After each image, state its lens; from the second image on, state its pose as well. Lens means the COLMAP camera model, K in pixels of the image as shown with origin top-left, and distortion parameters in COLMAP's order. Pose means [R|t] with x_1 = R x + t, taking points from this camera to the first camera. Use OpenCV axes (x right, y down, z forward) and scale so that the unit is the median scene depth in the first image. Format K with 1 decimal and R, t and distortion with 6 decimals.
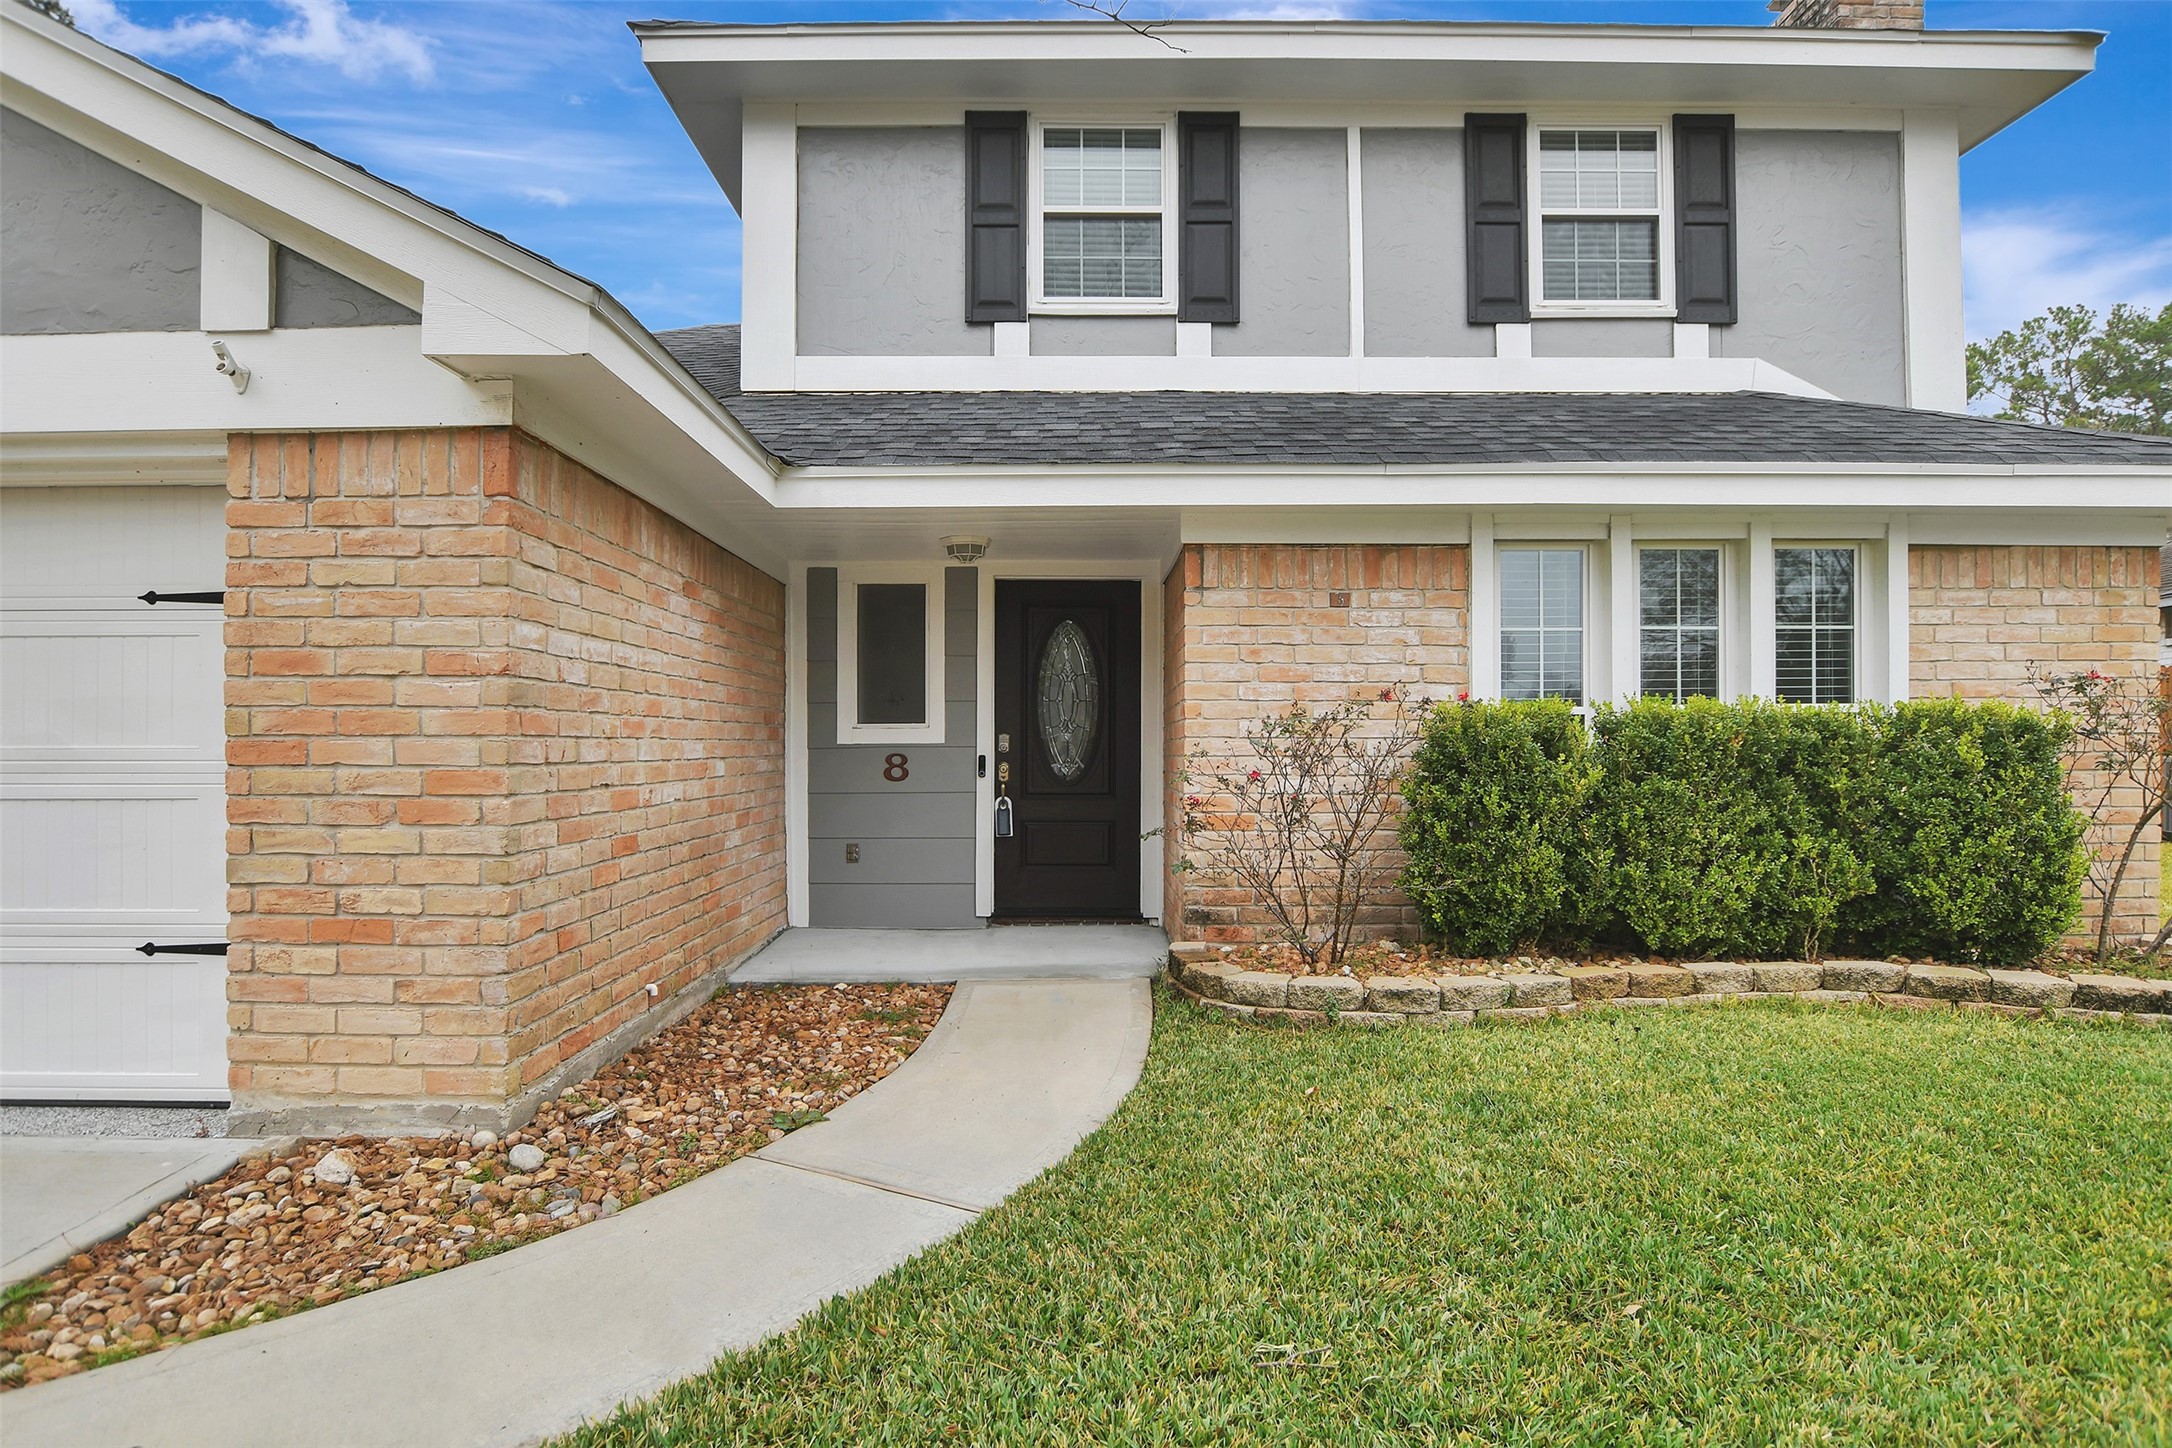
lens RADIAL K [[1037.3, 0, 1062.5], [0, 1037.3, 732.6], [0, 0, 1]] dist [-0.015767, -0.000065]
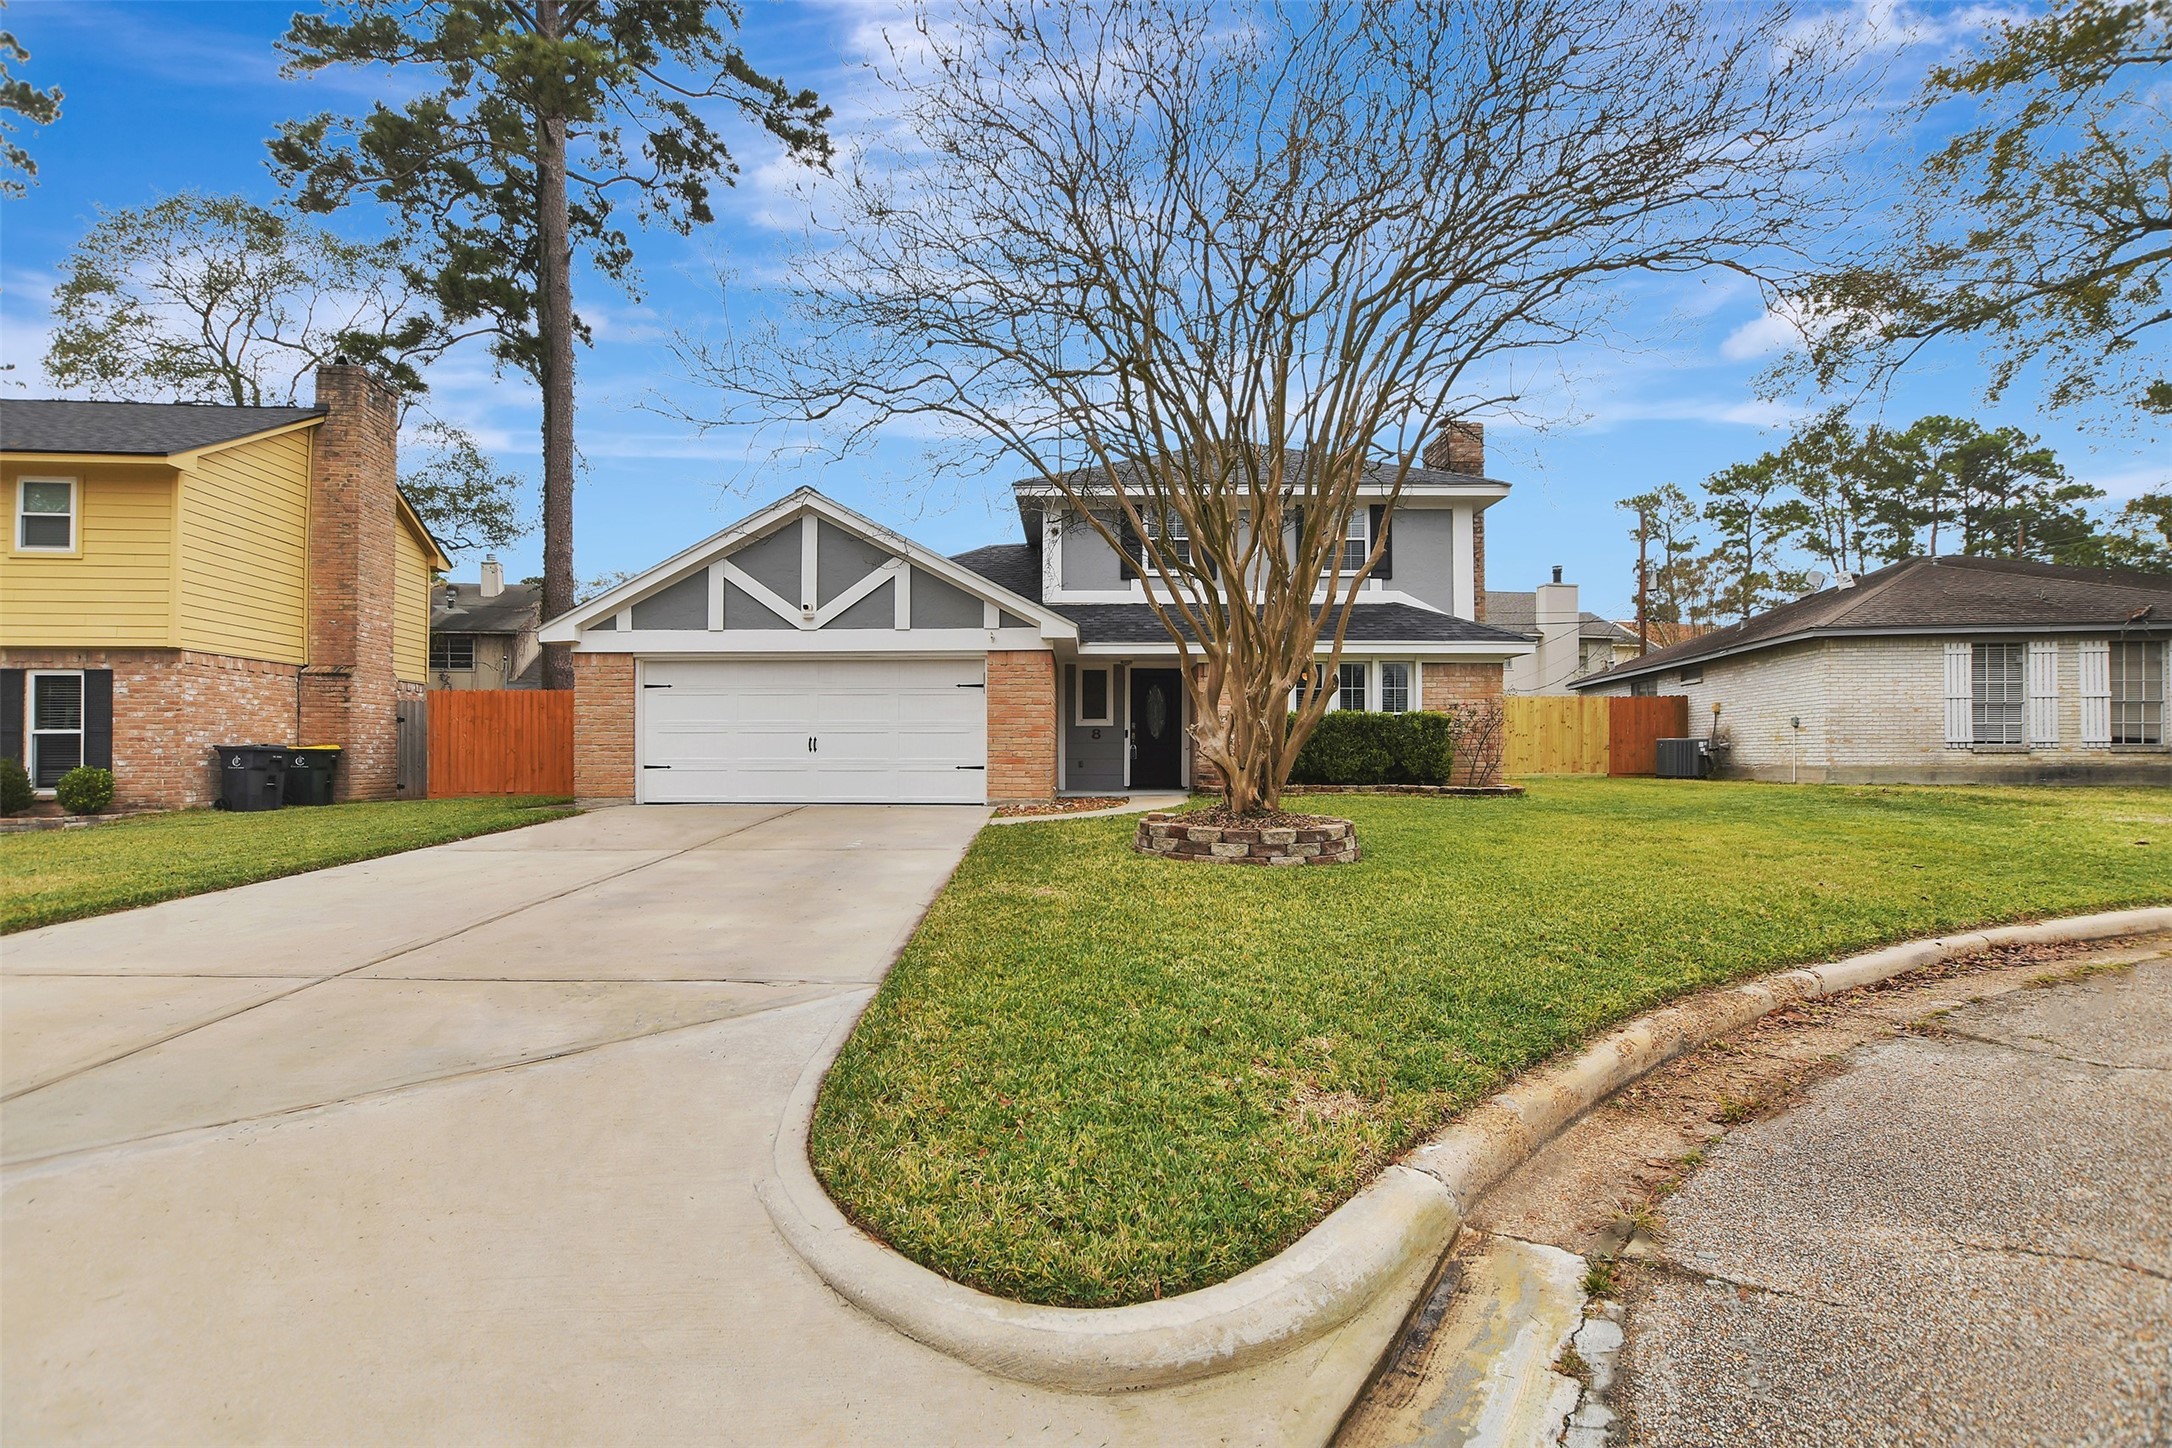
lens RADIAL K [[802.6, 0, 1086.3], [0, 802.6, 724.3], [0, 0, 1]] dist [-0.021043, 0.000333]
pose [[0.999954, 0.002288, -0.009343, -0.209661], [-0.002444, 0.999857, -0.016734, 0.054637], [0.009304, 0.016756, 0.999816, -1.519357]]
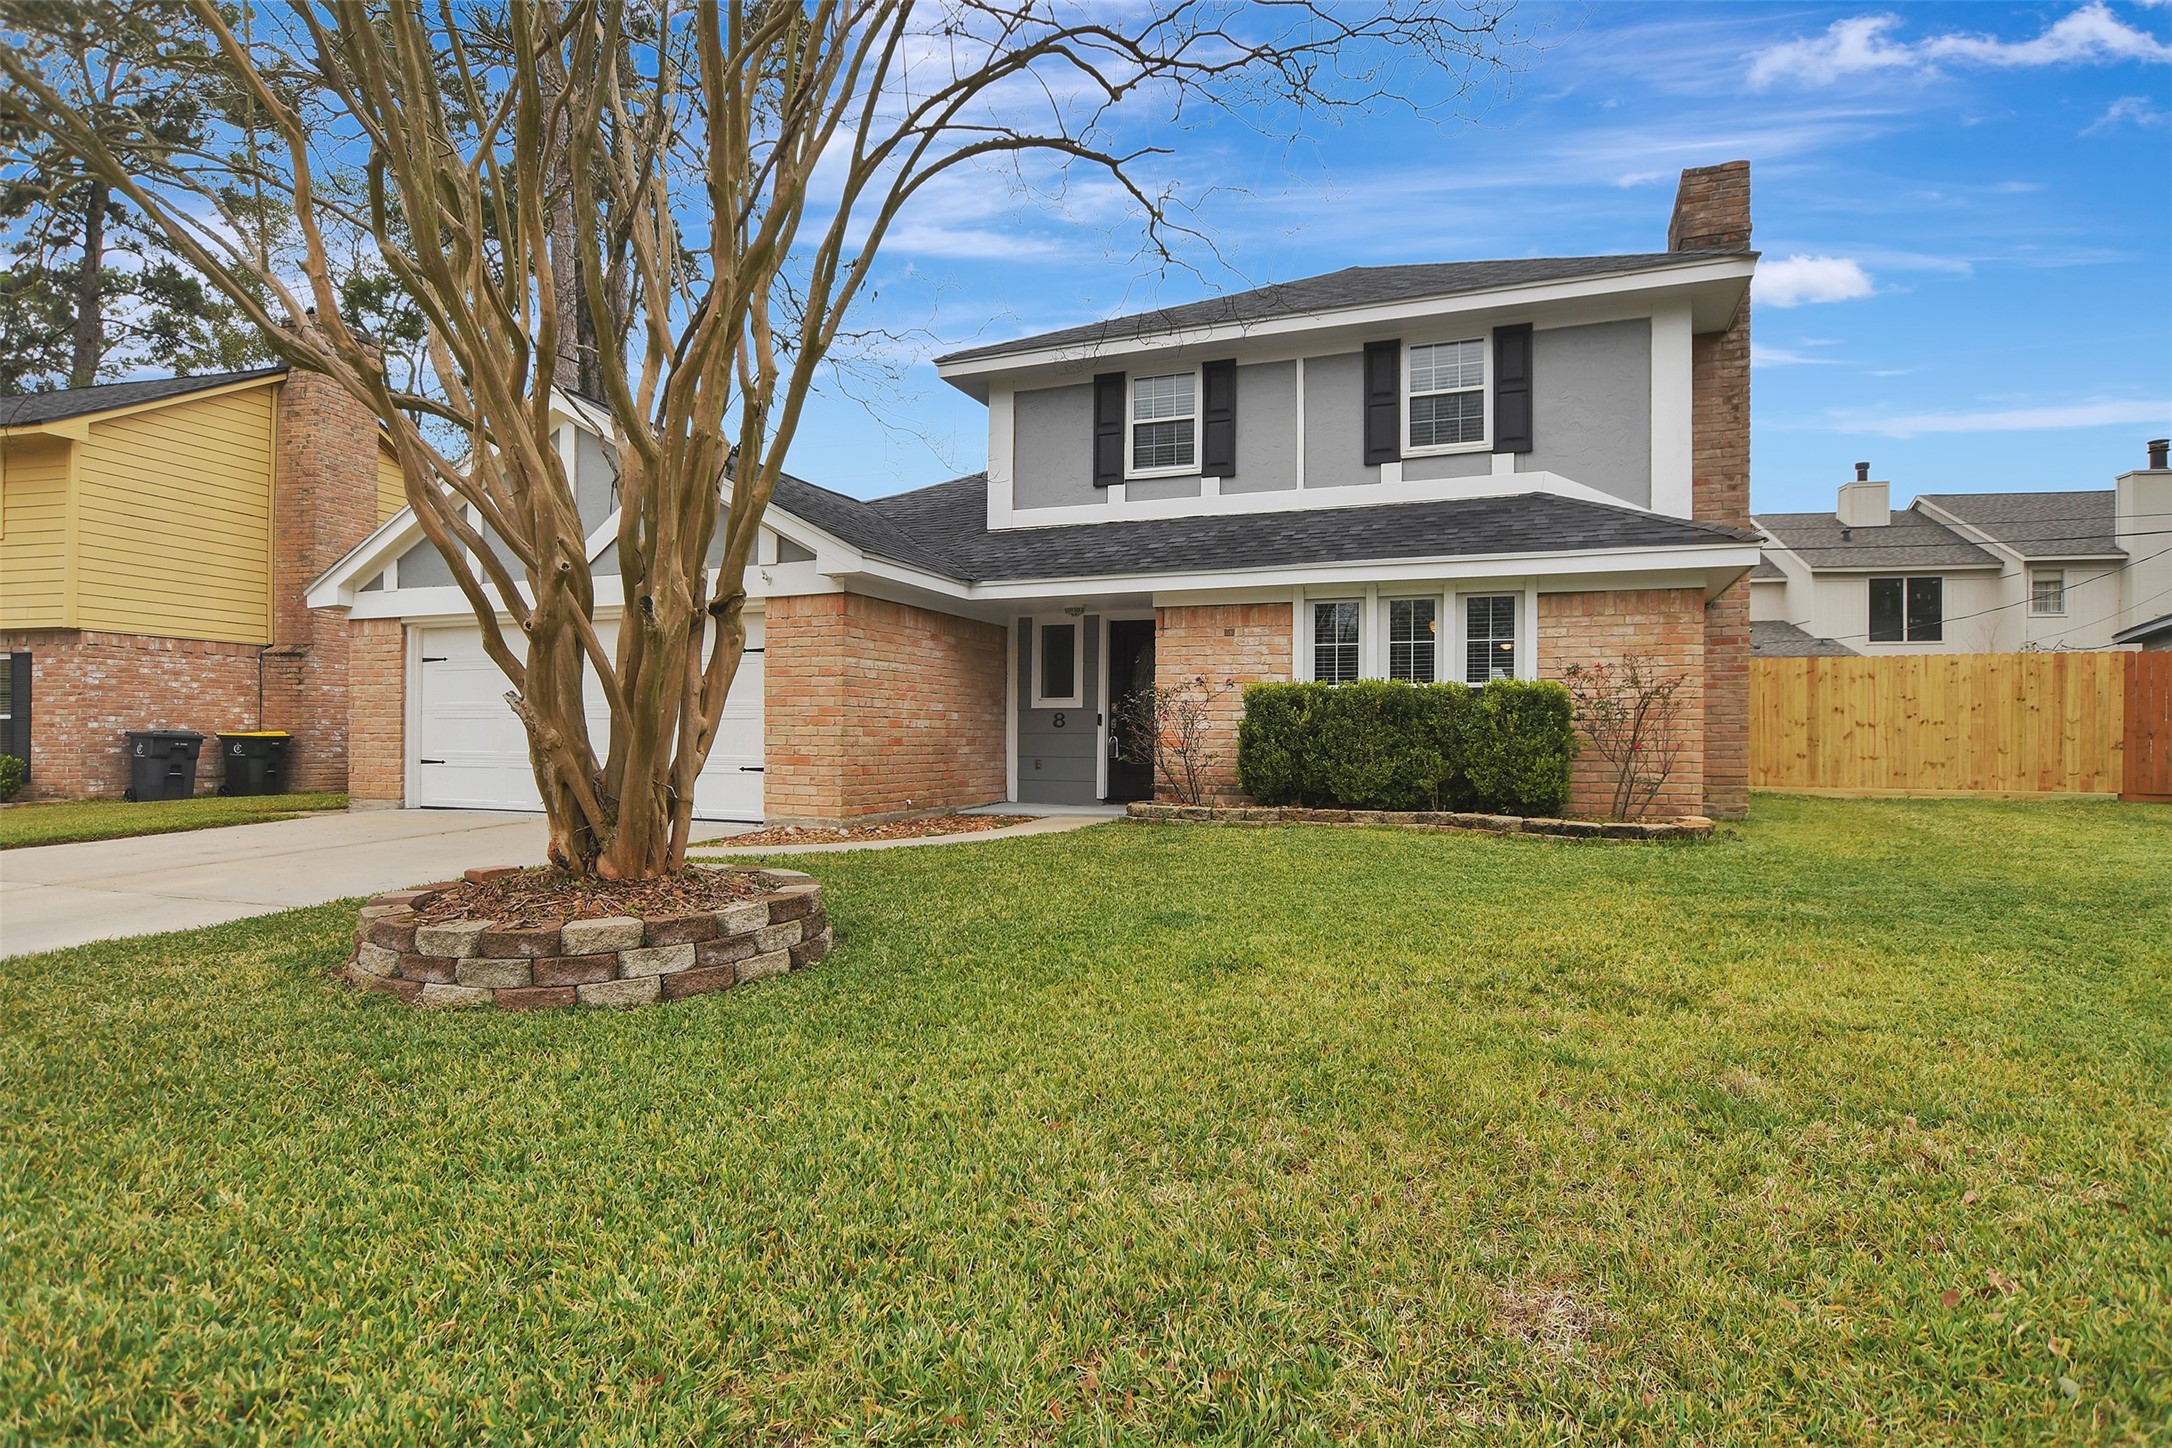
lens RADIAL K [[976.7, 0, 1142.7], [0, 976.7, 713.6], [0, 0, 1]] dist [-0.015200, 0.000447]
pose [[0.945474, 0.001455, -0.325695, 0.722297], [-0.004506, 0.999953, -0.008613, 0.045152], [0.325667, 0.009611, 0.945436, -0.831204]]
